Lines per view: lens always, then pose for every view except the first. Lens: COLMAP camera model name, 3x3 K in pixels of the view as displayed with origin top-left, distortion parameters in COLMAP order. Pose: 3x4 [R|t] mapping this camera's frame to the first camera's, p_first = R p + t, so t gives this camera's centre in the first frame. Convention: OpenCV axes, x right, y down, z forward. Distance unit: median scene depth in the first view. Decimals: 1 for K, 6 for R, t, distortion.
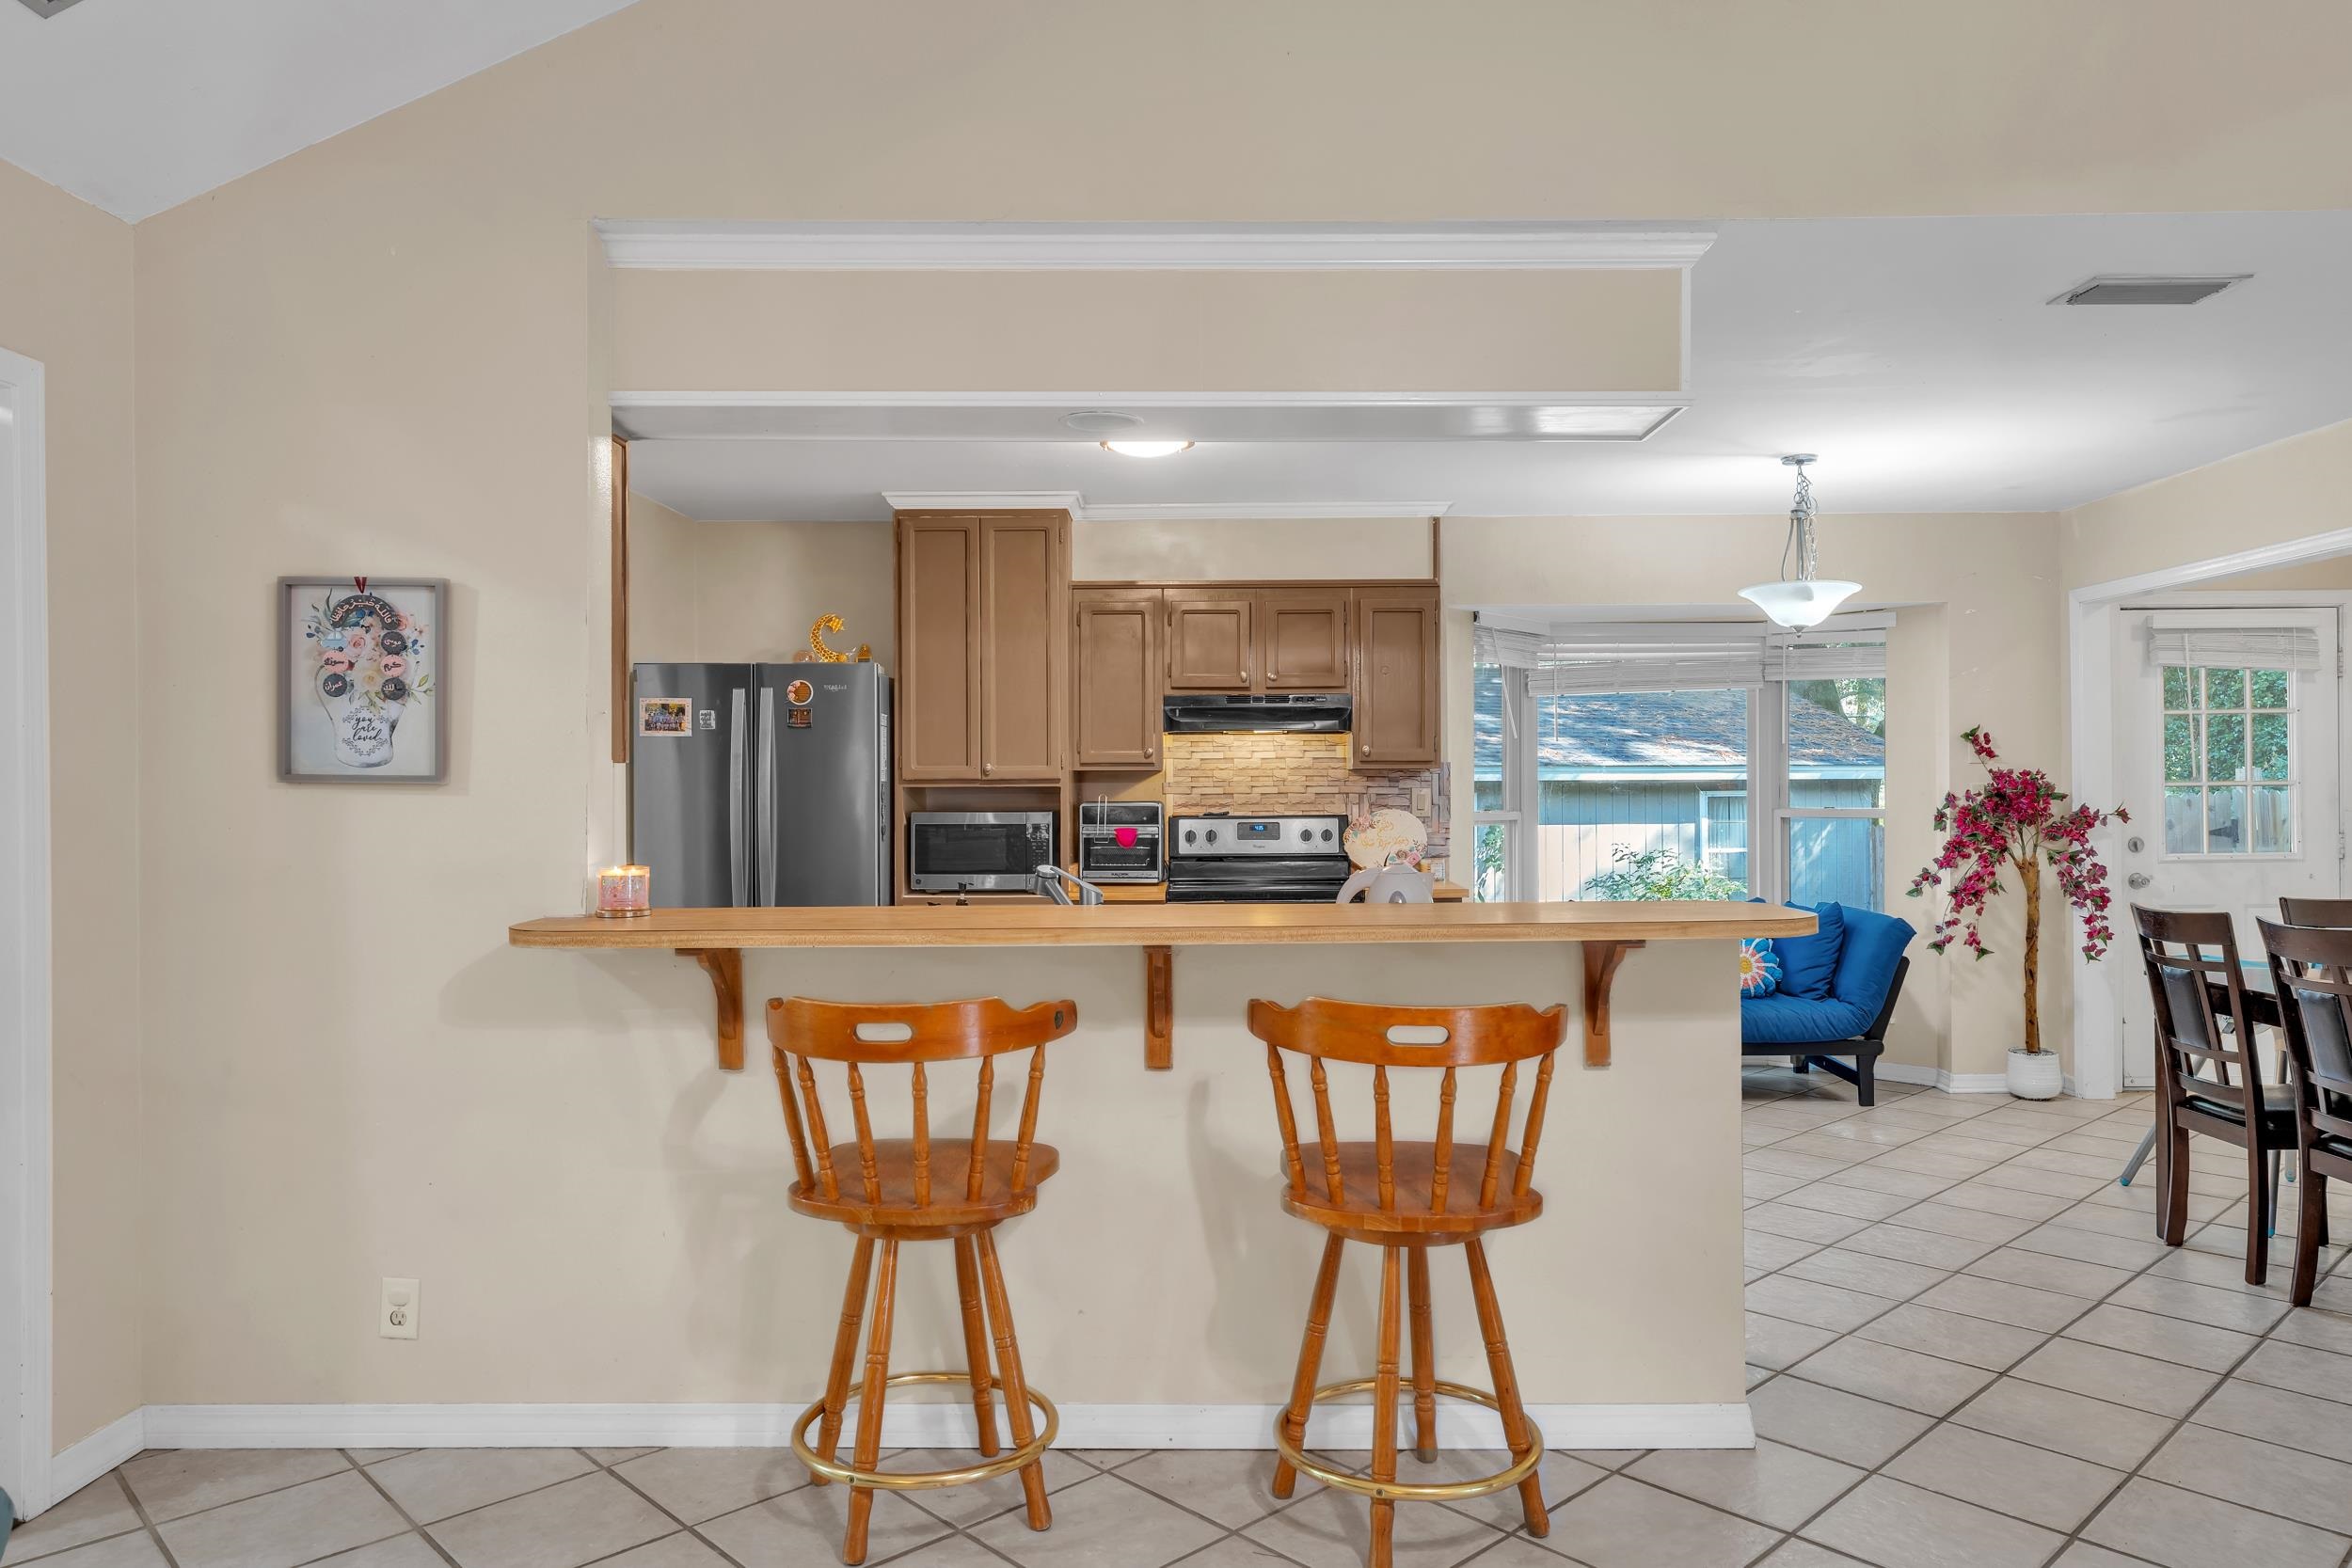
lens RADIAL K [[1561.5, 0, 1176.0], [0, 1561.5, 784.0], [0, 0, 1]] dist [0.002811, -0.001646]
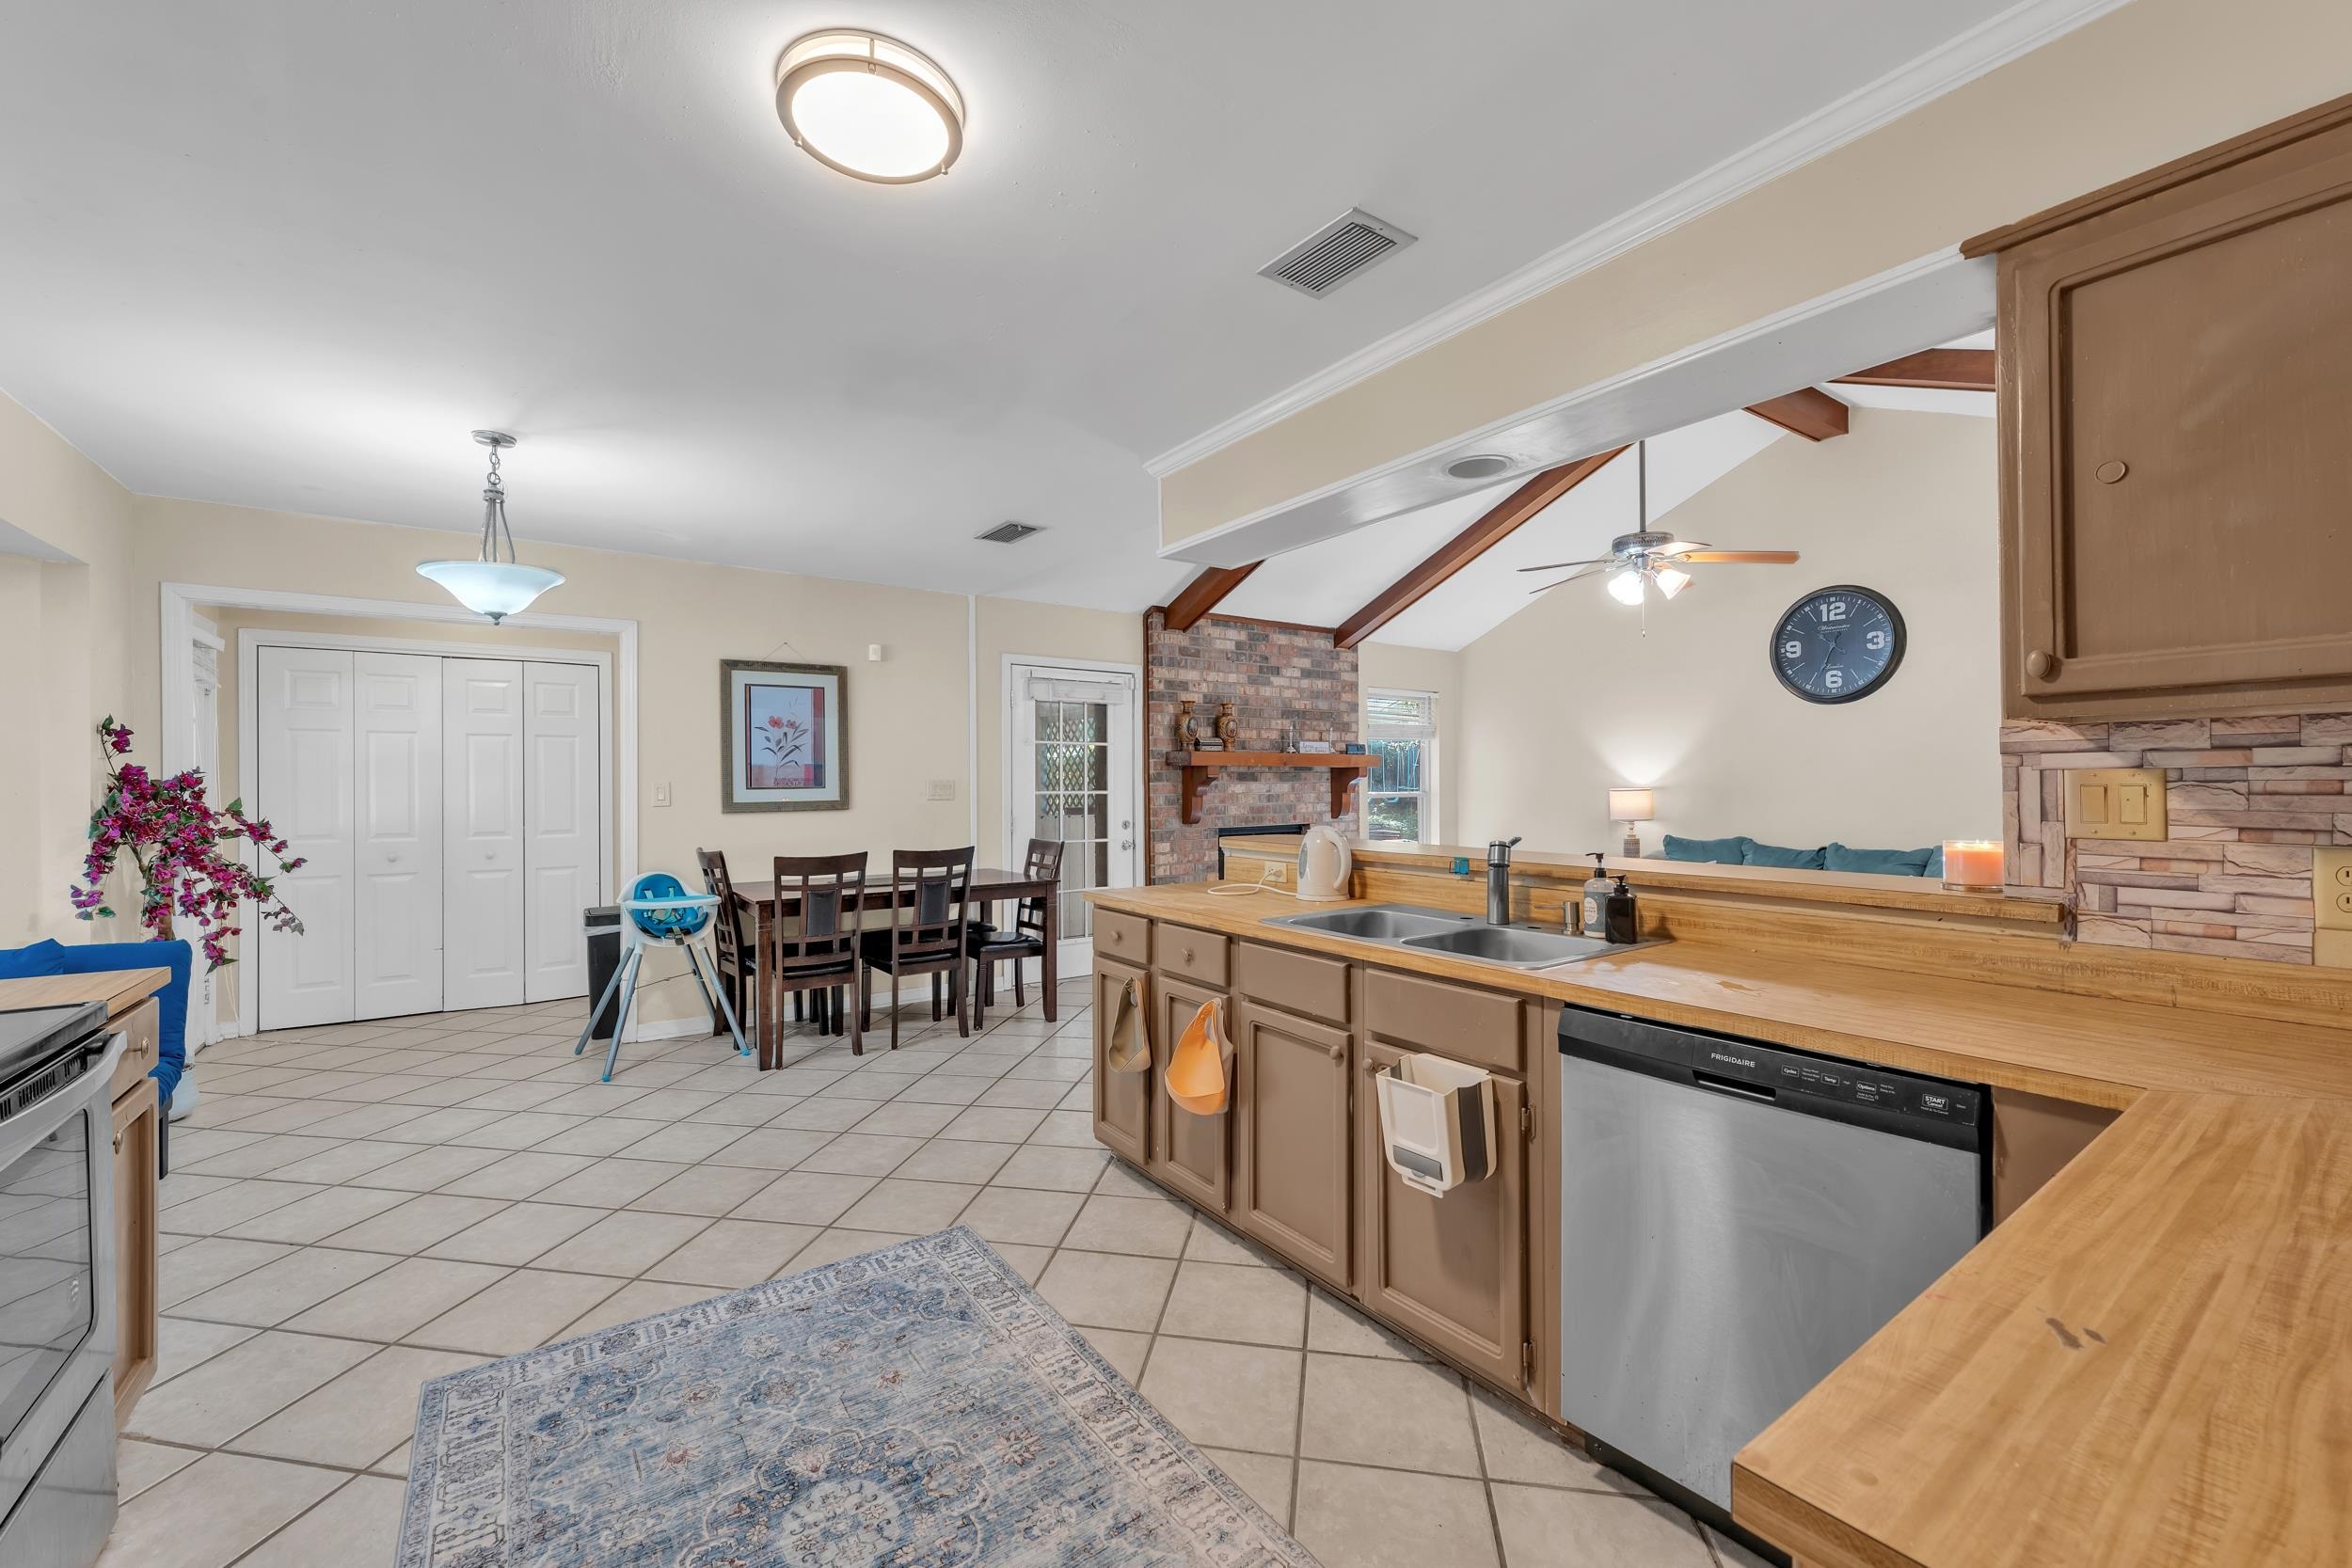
lens RADIAL K [[937.9, 0, 1176.5], [0, 937.9, 780.6], [0, 0, 1]] dist [0.002793, -0.000408]
pose [[-0.588576, 0.012203, 0.808349, -0.266604], [0.006898, 0.999925, -0.010073, 0.008589], [-0.808412, -0.000352, -0.588617, 0.866886]]
